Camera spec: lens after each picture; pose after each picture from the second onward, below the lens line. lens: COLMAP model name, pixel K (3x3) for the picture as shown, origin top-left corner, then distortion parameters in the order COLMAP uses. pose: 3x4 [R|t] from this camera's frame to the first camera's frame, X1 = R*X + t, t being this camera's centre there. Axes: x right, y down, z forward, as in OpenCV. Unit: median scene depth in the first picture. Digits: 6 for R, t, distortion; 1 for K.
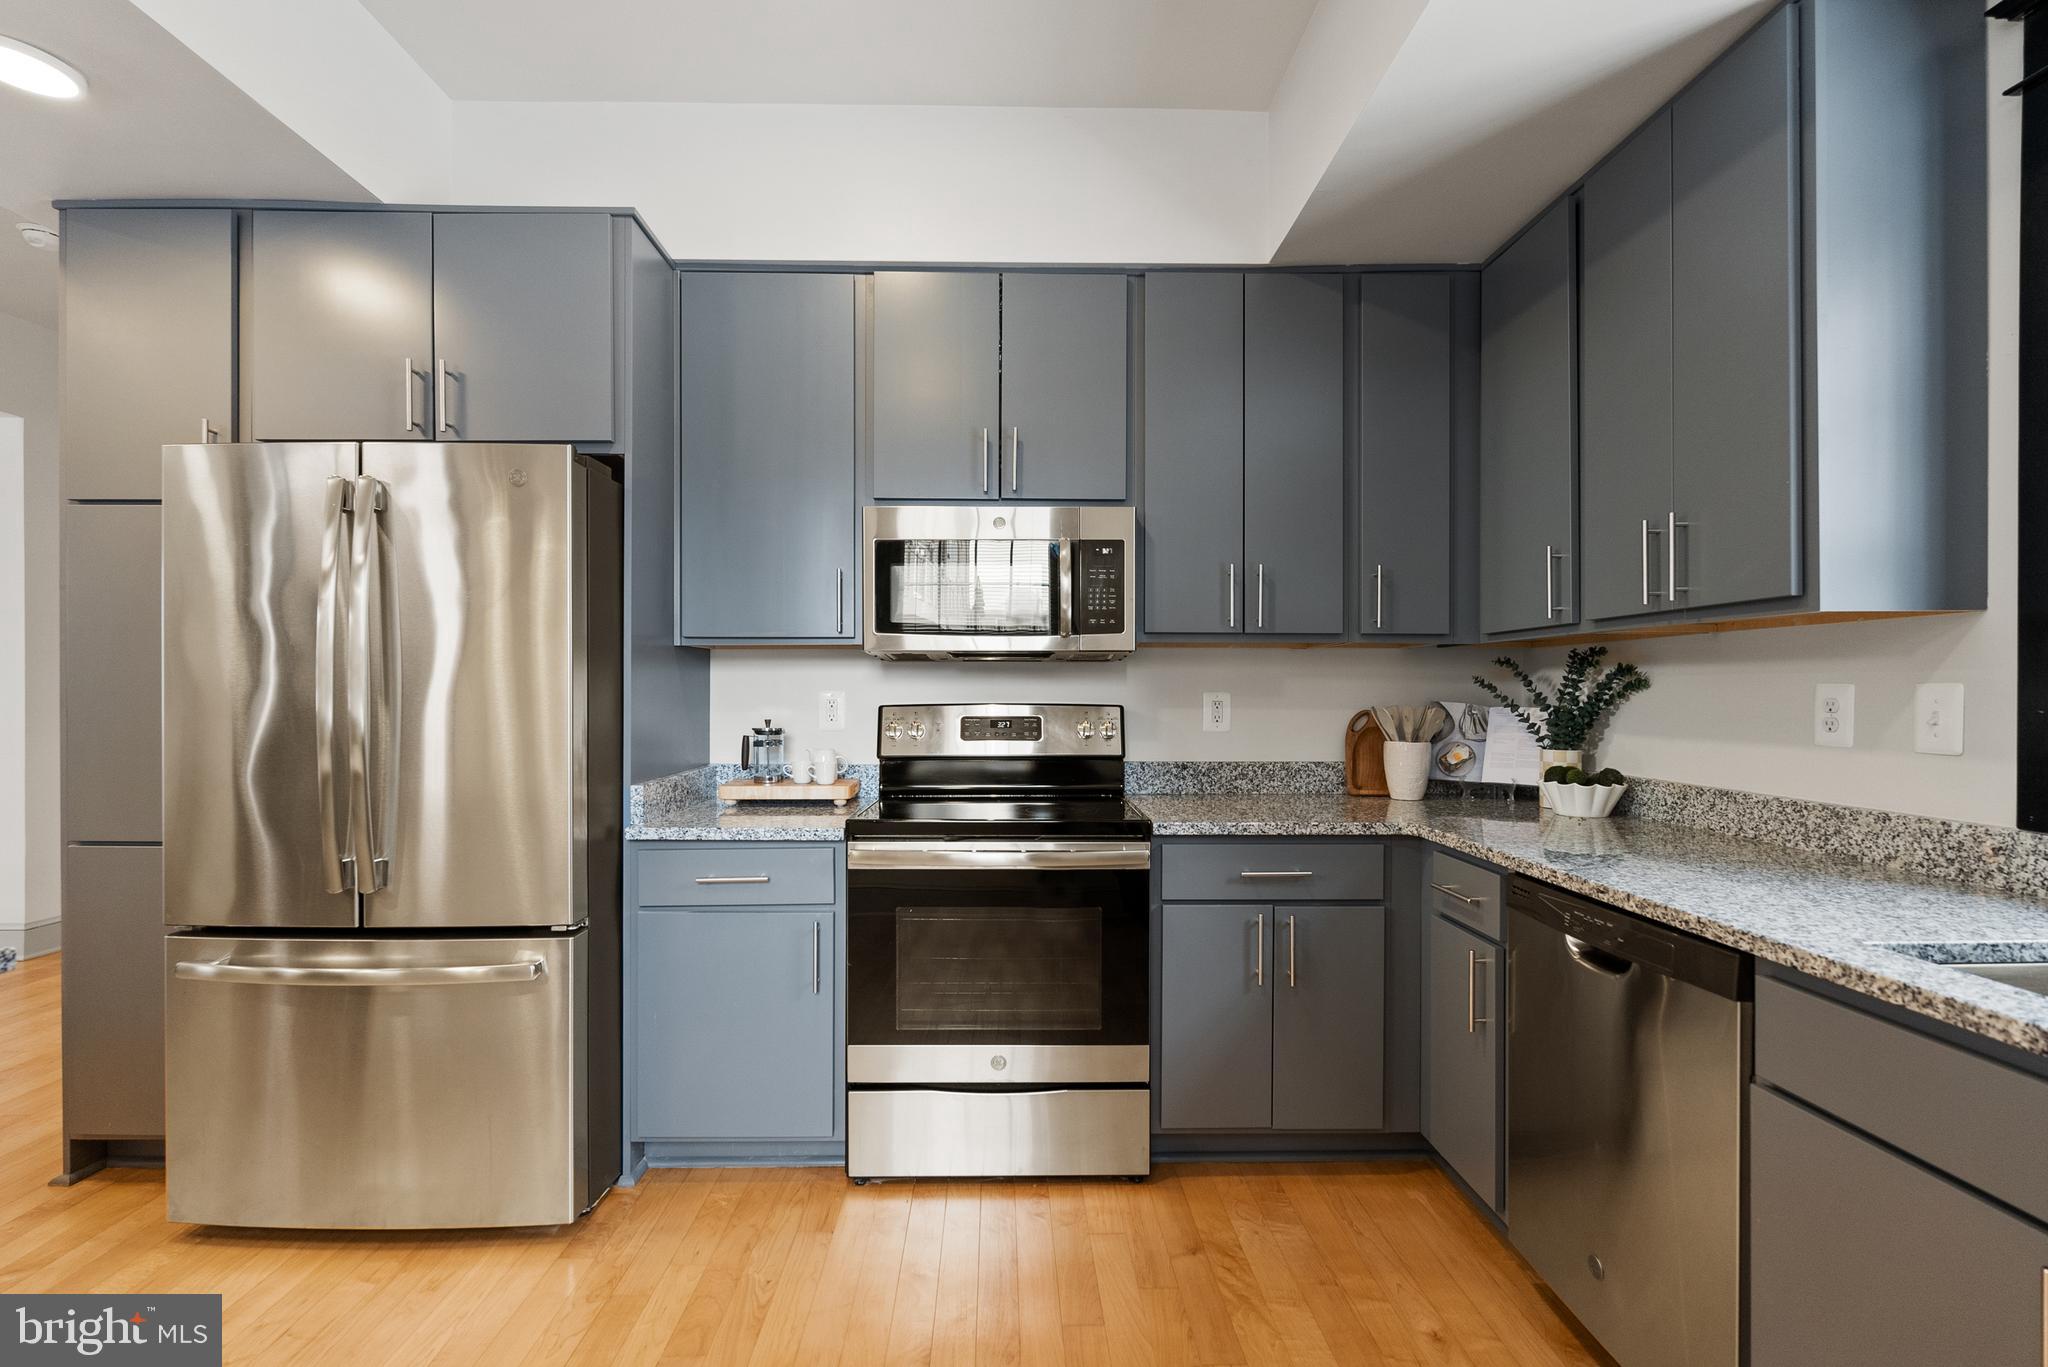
lens RADIAL K [[926.8, 0, 1017.2], [0, 926.8, 689.6], [0, 0, 1]] dist [-0.010422, 0.004108]
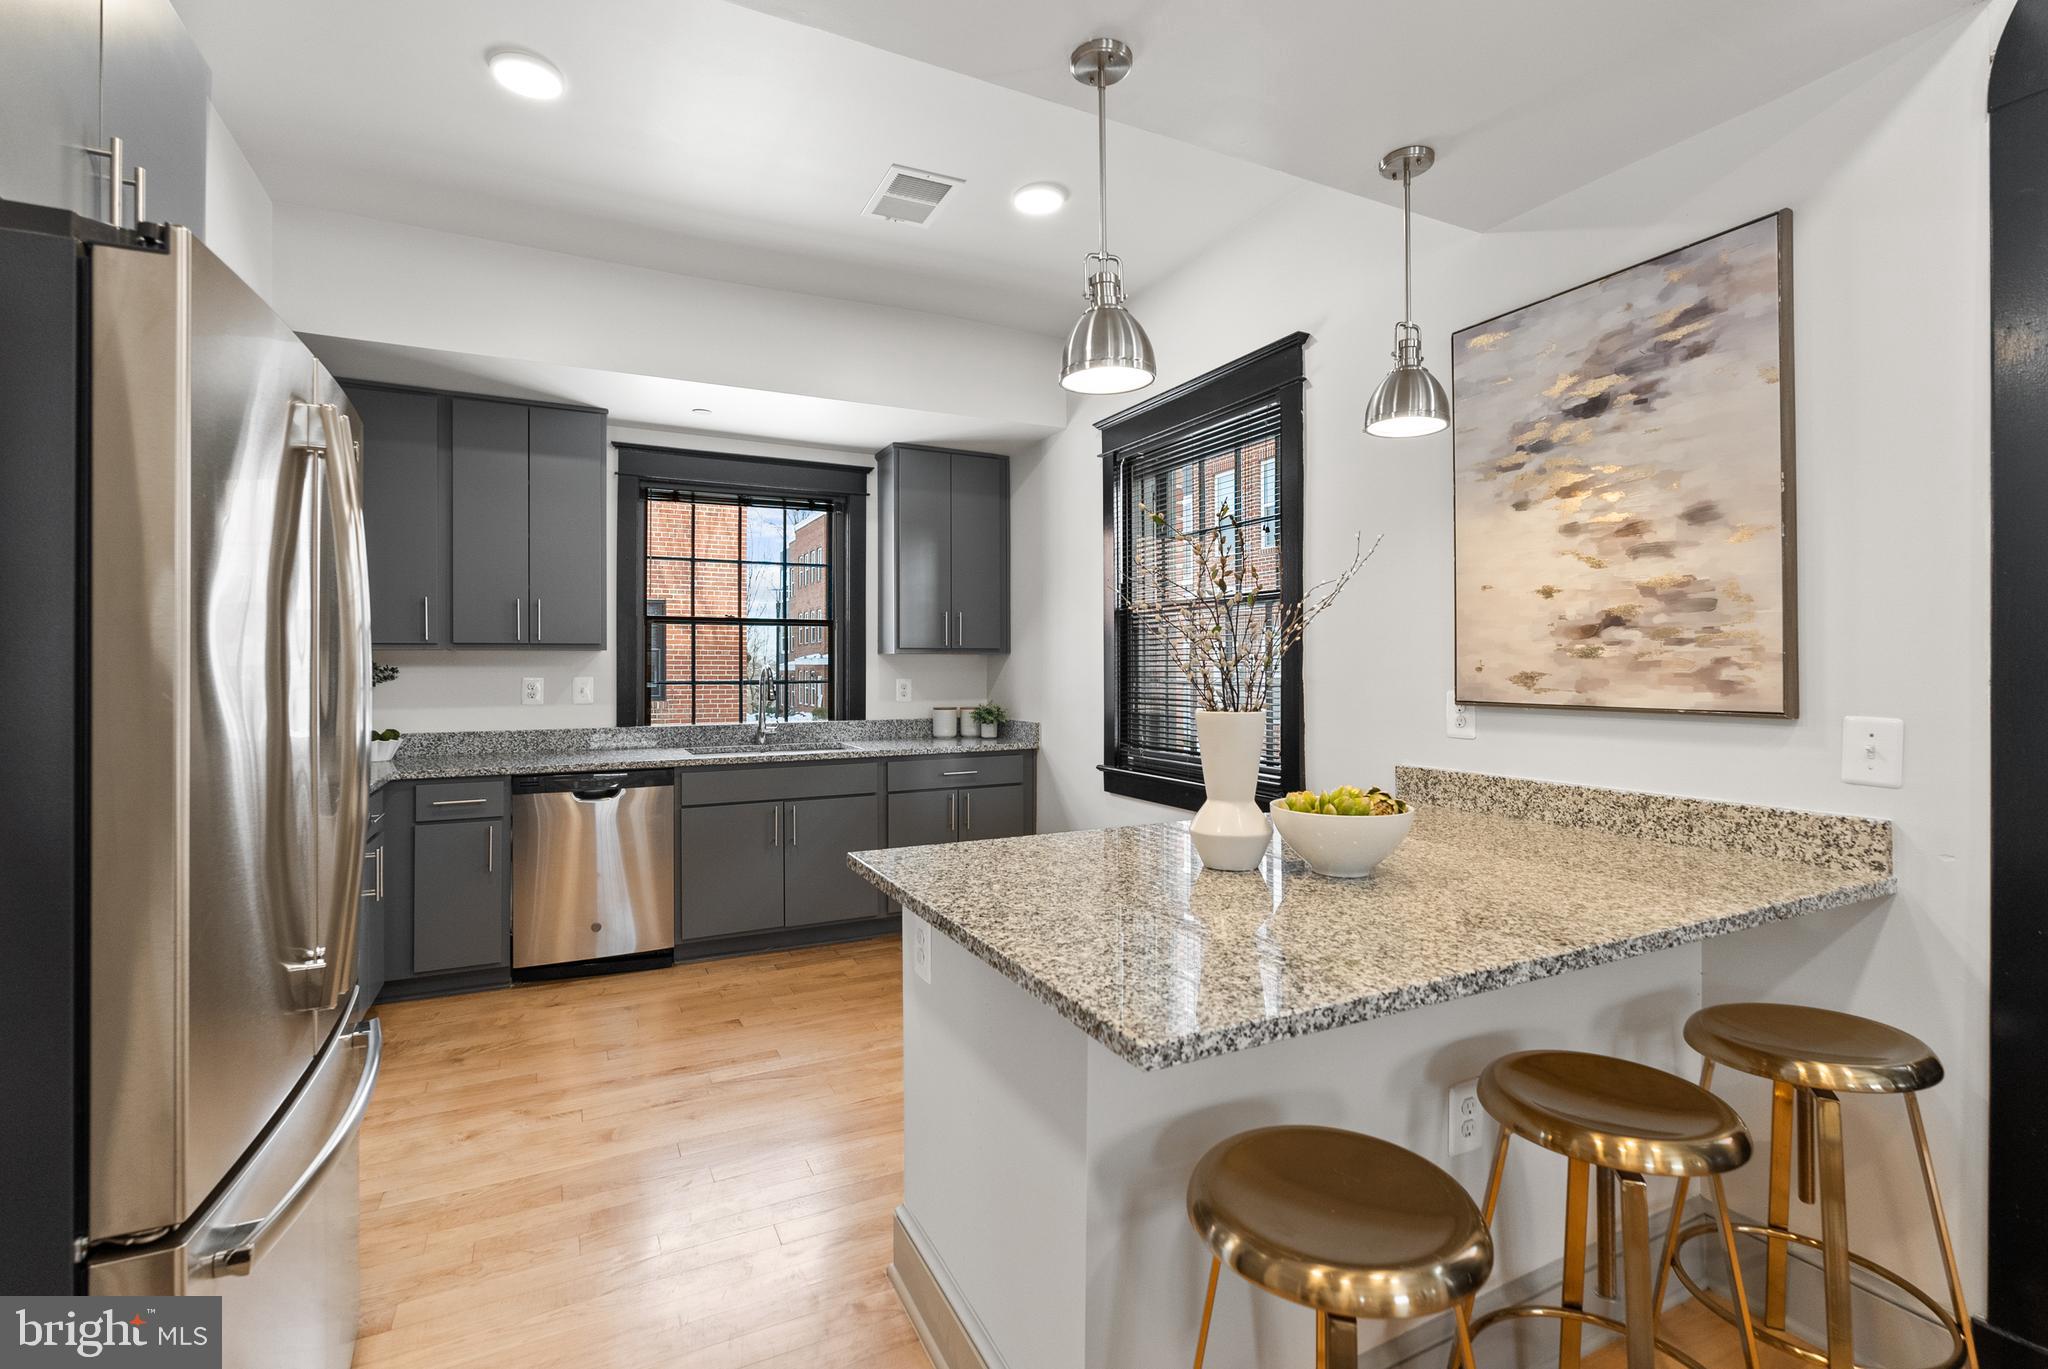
lens RADIAL K [[926.8, 0, 1027.5], [0, 926.8, 667.8], [0, 0, 1]] dist [-0.010422, 0.004108]
pose [[-0.433090, -0.004893, 0.901338, -1.393744], [-0.001155, 0.999987, 0.004873, -0.034464], [-0.901350, 0.001069, -0.433090, 0.727284]]
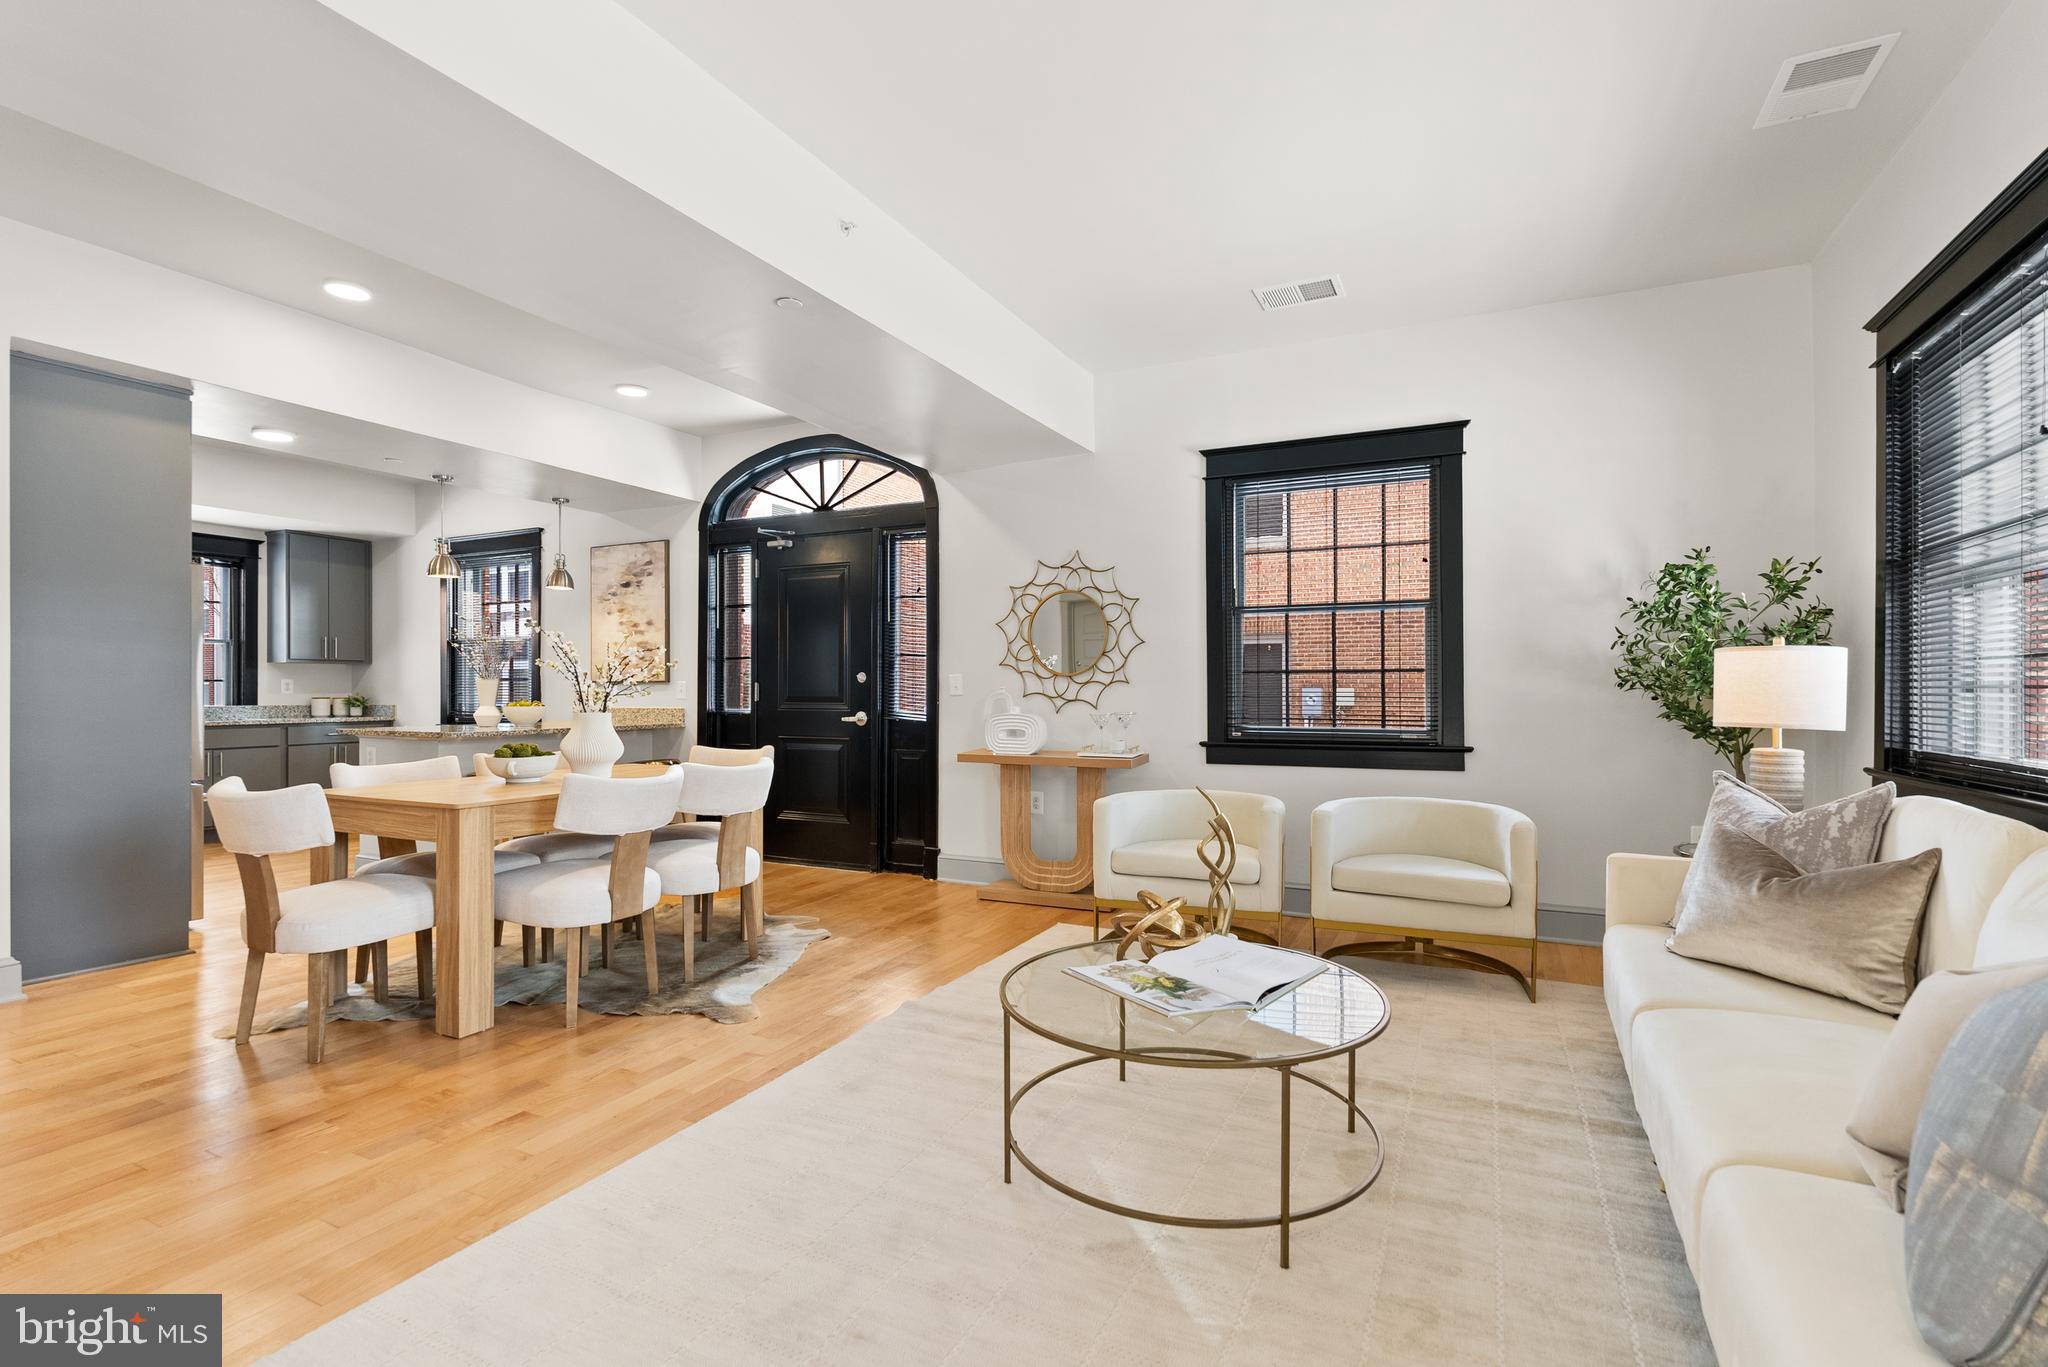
lens RADIAL K [[926.8, 0, 1009.9], [0, 926.8, 697.4], [0, 0, 1]] dist [-0.010422, 0.004108]
pose [[-0.889080, -0.007259, 0.457694, -3.193809], [-0.005173, 0.999970, 0.005809, 0.036988], [-0.457722, 0.002797, -0.889091, 1.838552]]
